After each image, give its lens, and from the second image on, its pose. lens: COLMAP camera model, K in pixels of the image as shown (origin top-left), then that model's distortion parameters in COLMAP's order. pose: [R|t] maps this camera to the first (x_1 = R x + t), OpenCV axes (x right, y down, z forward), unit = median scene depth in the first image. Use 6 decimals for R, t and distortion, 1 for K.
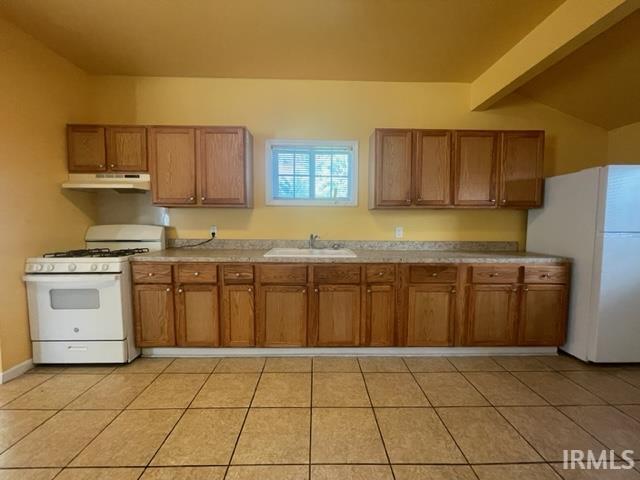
lens RADIAL K [[260.2, 0, 319.2], [0, 260.2, 240.9], [0, 0, 1]] dist [-0.000385, -0.001425]
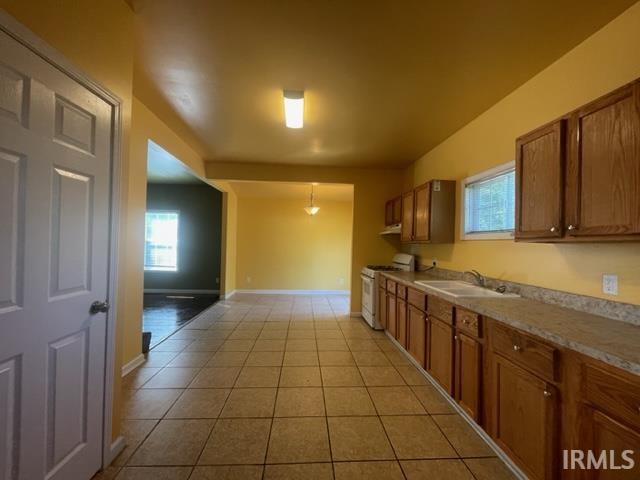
lens RADIAL K [[260.2, 0, 321.0], [0, 260.2, 242.0], [0, 0, 1]] dist [-0.000385, -0.001425]
pose [[0.050046, -0.012767, -0.998665, 1.005613], [-0.093305, 0.995485, -0.017402, -0.067619], [0.994379, 0.094051, 0.048629, 0.449388]]
